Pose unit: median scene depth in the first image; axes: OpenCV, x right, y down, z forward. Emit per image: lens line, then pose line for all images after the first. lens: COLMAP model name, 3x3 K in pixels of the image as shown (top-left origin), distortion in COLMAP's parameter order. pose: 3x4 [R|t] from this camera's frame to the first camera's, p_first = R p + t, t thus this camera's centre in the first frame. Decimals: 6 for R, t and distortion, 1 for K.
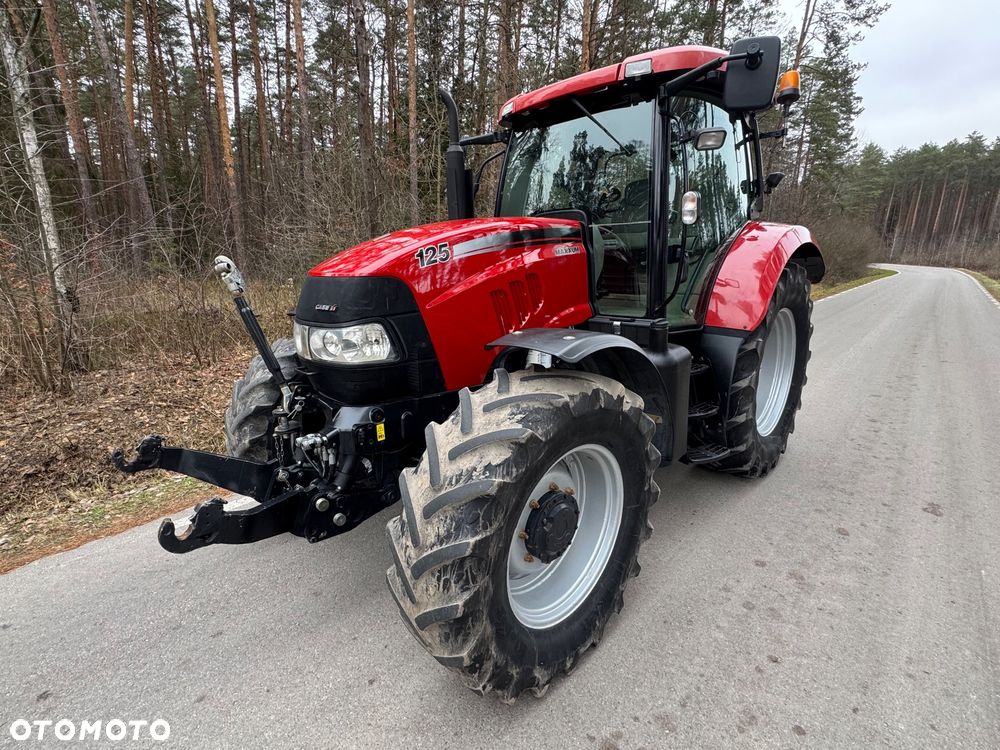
lens RADIAL K [[477.8, 0, 498.8], [0, 477.8, 374.4], [0, 0, 1]] dist [-0.001719, -0.000144]
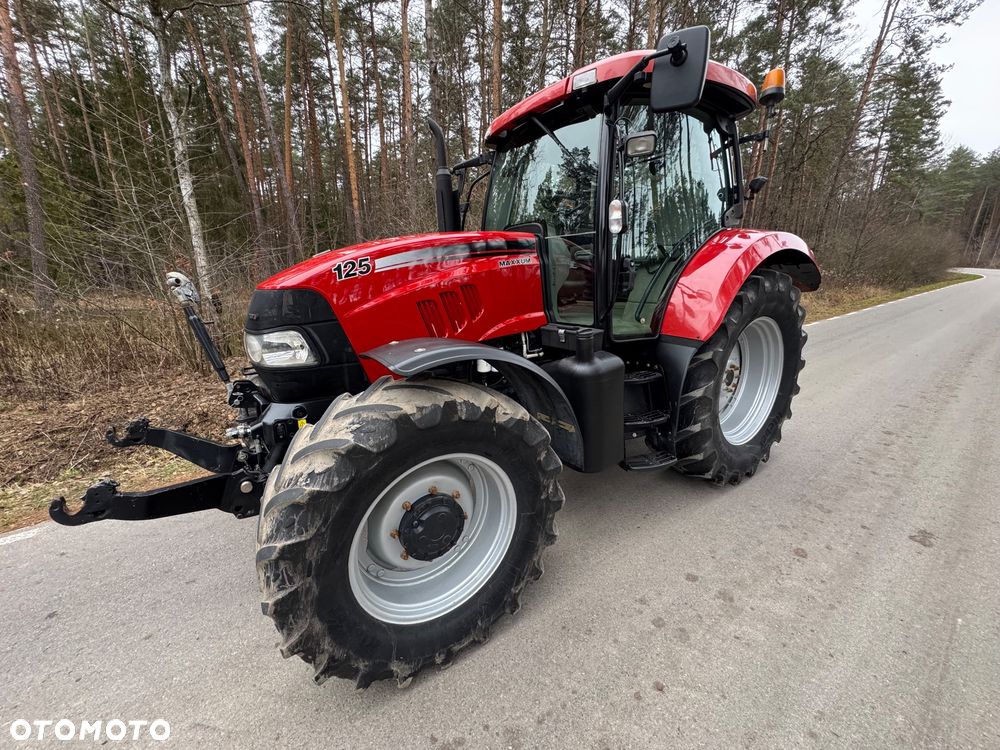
lens RADIAL K [[396.2, 0, 500.5], [0, 396.2, 374.5], [0, 0, 1]] dist [-0.002915, 0.000411]
pose [[0.981966, 0.035888, -0.185619, 0.300089], [-0.031594, 0.999161, 0.026042, -0.032966], [0.186398, -0.019708, 0.982277, 0.132336]]
